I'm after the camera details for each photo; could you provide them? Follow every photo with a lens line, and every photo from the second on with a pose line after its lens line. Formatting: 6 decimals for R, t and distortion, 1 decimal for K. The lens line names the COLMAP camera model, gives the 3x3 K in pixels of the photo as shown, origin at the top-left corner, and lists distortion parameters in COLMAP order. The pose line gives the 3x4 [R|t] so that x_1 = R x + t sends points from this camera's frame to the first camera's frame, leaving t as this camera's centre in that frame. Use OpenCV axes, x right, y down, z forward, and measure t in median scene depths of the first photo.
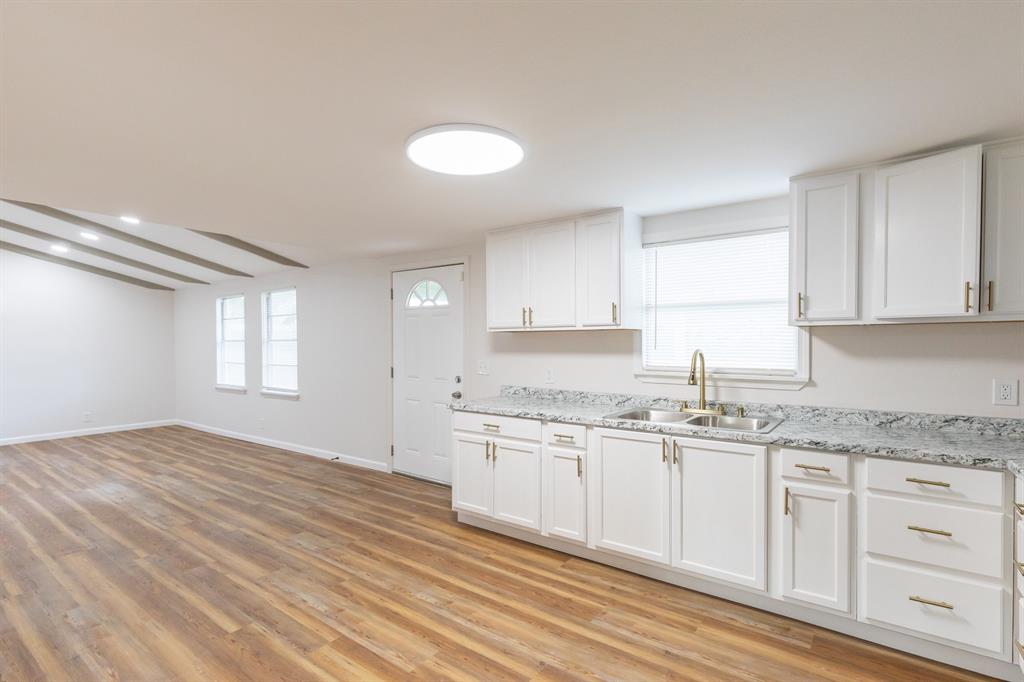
lens RADIAL K [[437.7, 0, 518.0], [0, 437.7, 354.1], [0, 0, 1]] dist [0.011365, -0.002395]
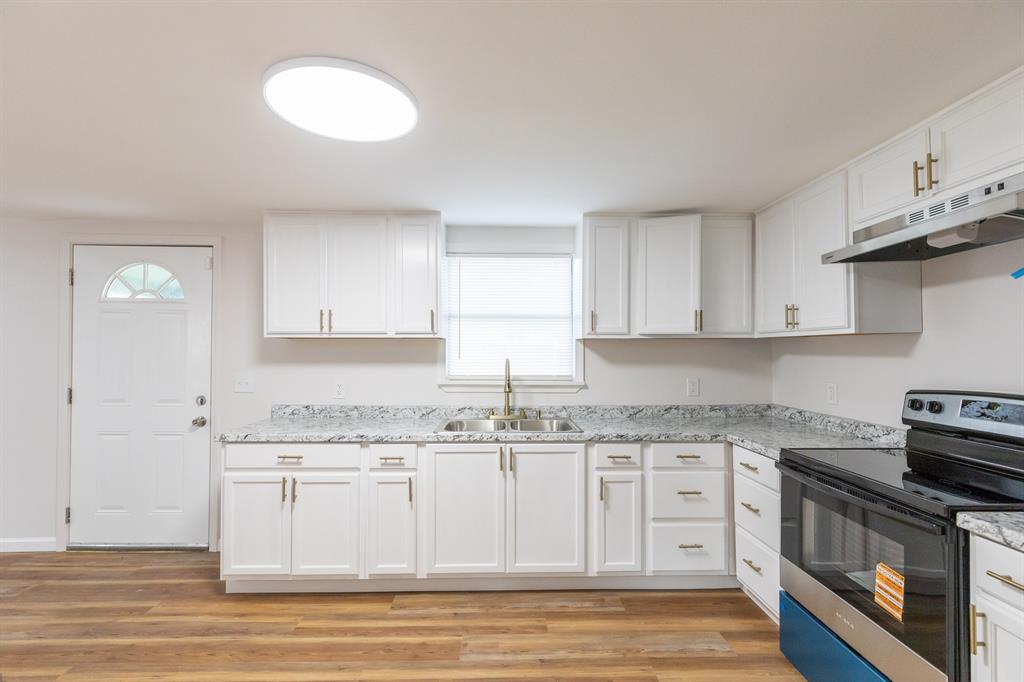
lens RADIAL K [[444.8, 0, 471.6], [0, 444.8, 351.3], [0, 0, 1]] dist [0.010209, -0.001527]
pose [[0.827259, 0.003097, 0.561812, -0.246012], [0.010777, 0.999713, -0.021379, -0.005848], [-0.561717, 0.023741, 0.826989, 0.152359]]
